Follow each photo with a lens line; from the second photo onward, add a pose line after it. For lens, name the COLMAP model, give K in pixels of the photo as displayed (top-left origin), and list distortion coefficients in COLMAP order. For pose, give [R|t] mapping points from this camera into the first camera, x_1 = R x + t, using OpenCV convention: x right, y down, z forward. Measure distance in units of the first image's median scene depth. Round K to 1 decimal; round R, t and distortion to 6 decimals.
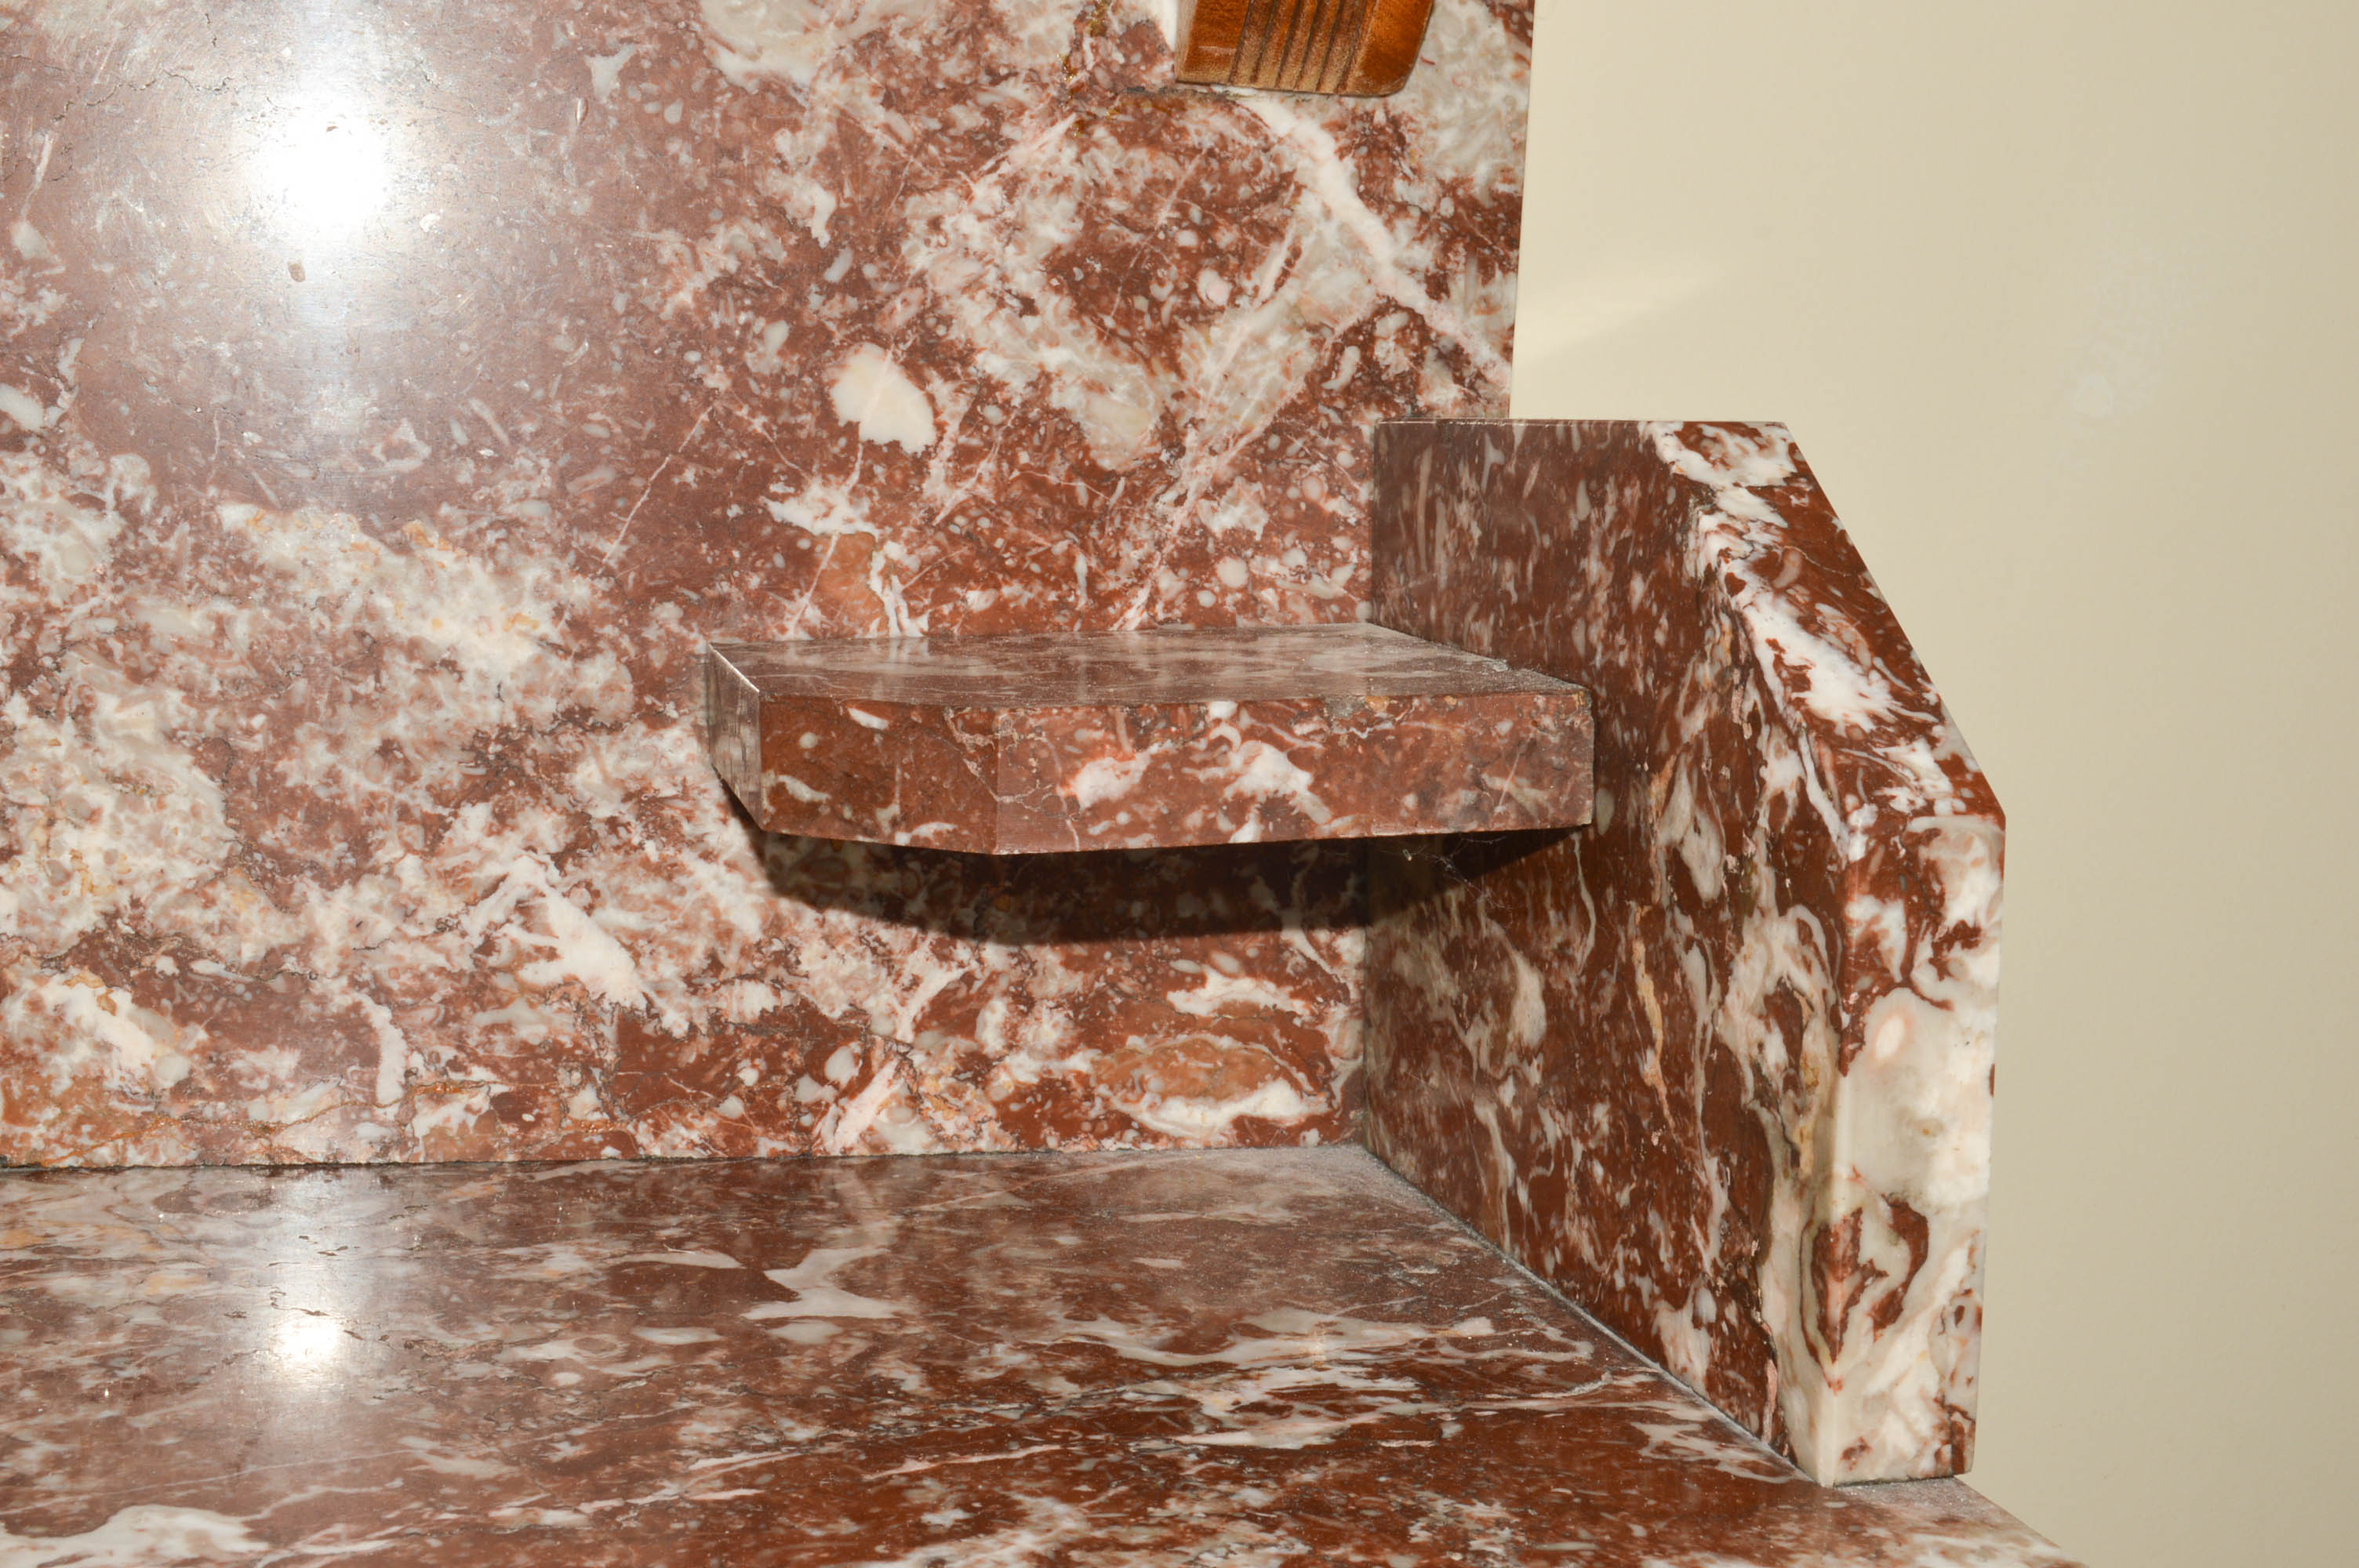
lens RADIAL K [[2824.5, 0, 1171.4], [0, 2824.5, 772.8], [0, 0, 1]] dist [-0.043855, 0.000000]
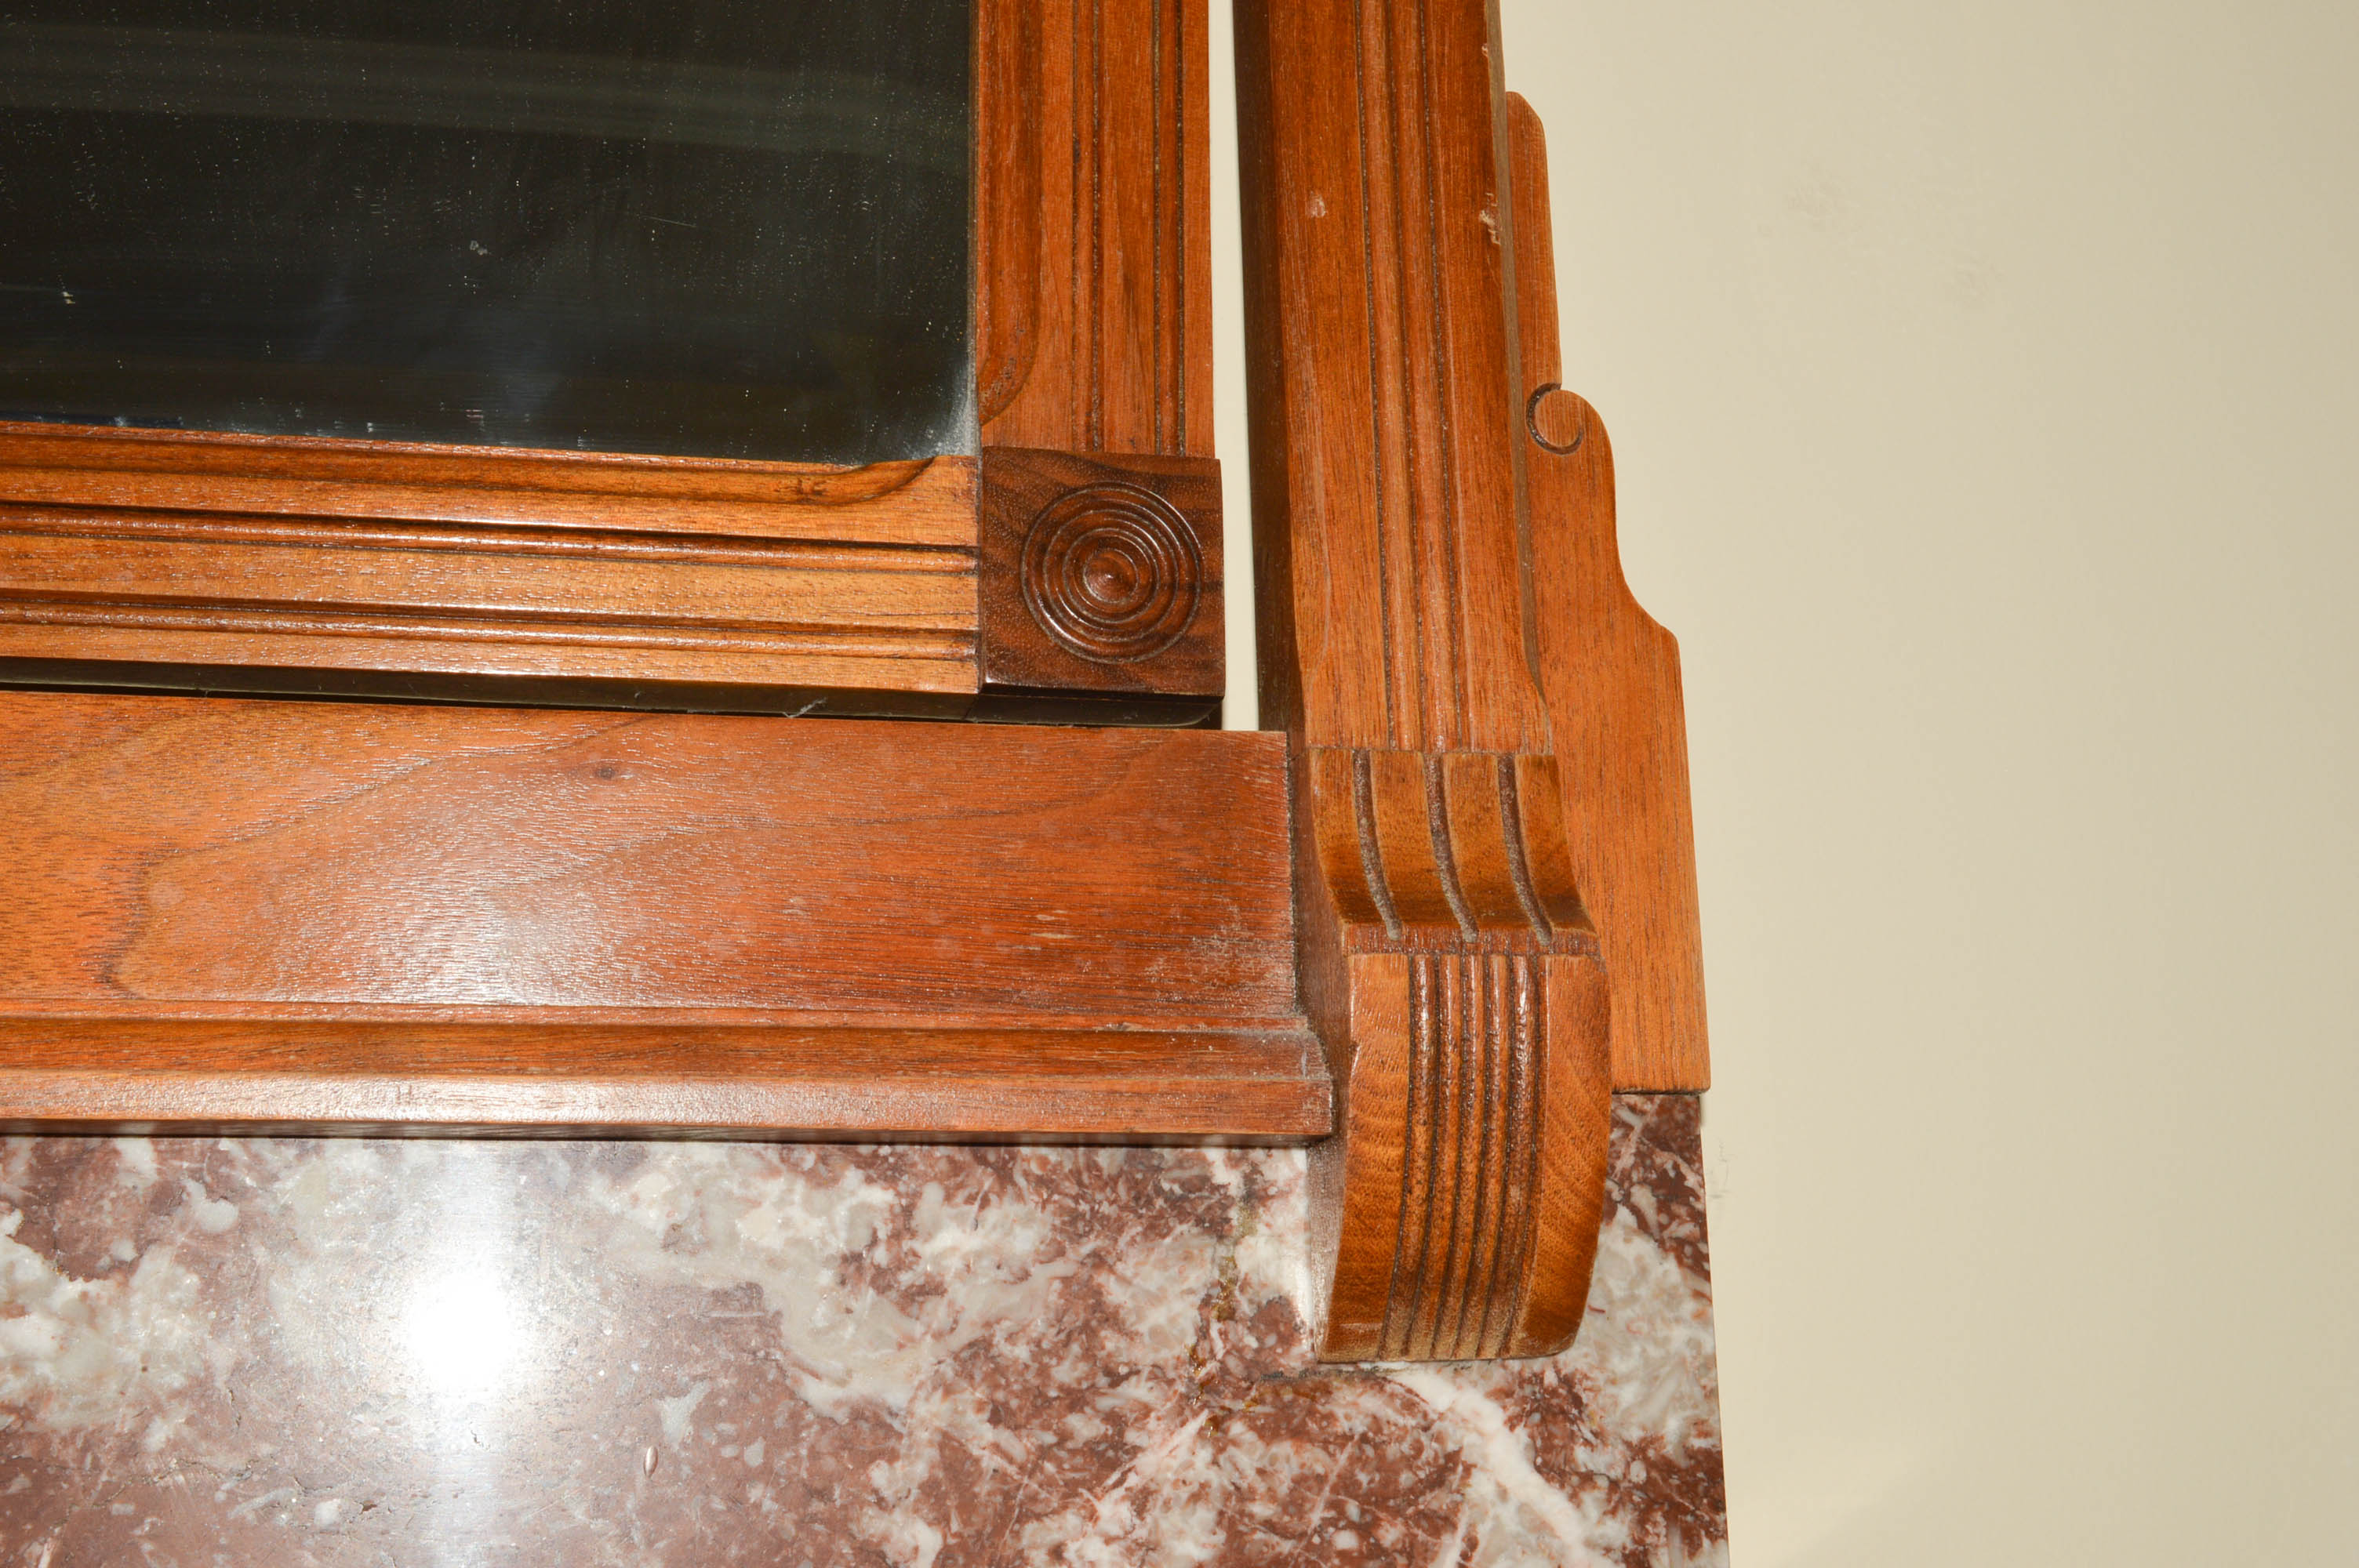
lens RADIAL K [[2824.5, 0, 1174.8], [0, 2824.5, 774.5], [0, 0, 1]] dist [-0.043855, 0.000000]
pose [[0.995856, -0.086053, -0.029426, -0.001145], [0.069718, 0.930123, -0.360570, -0.103361], [0.058398, 0.357025, 0.932268, 0.106050]]
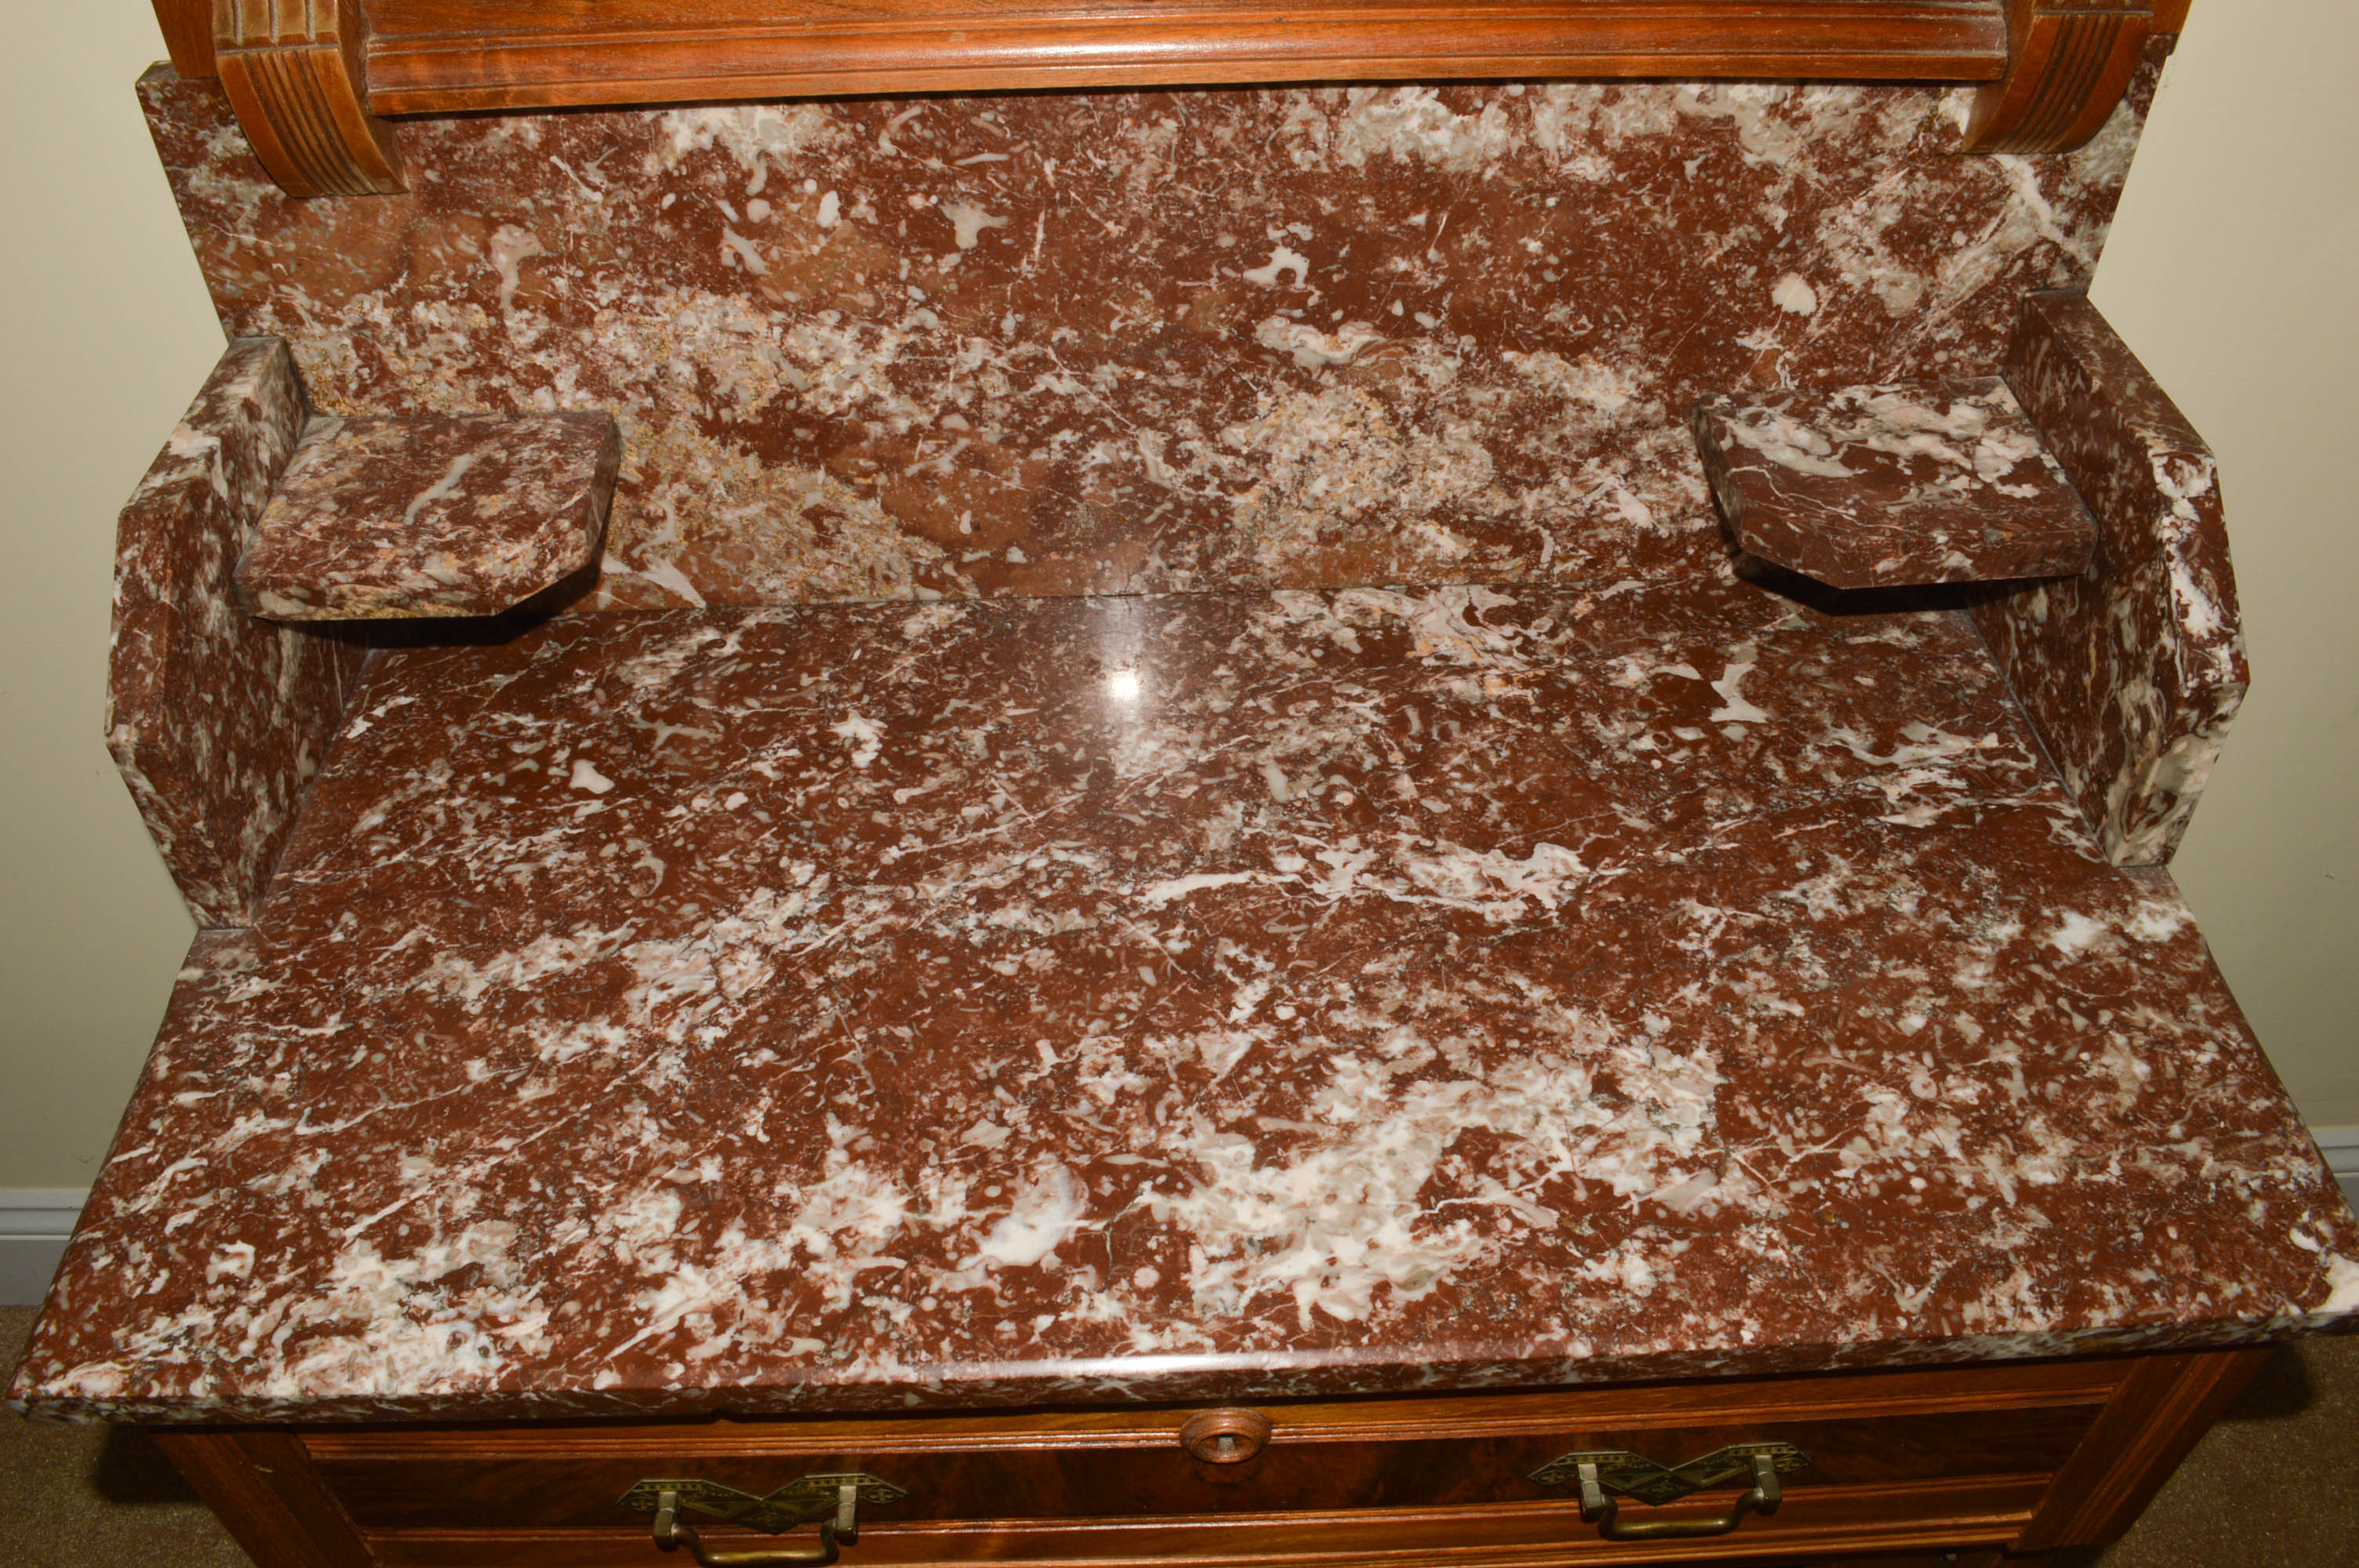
lens RADIAL K [[1870.9, 0, 1173.5], [0, 1870.9, 774.8], [0, 0, 1]] dist [-0.090182, 0.017227]
pose [[0.971216, 0.115933, -0.208086, -0.232767], [0.029144, 0.809172, 0.586849, -0.691294], [0.236412, -0.576021, 0.782502, -0.448763]]
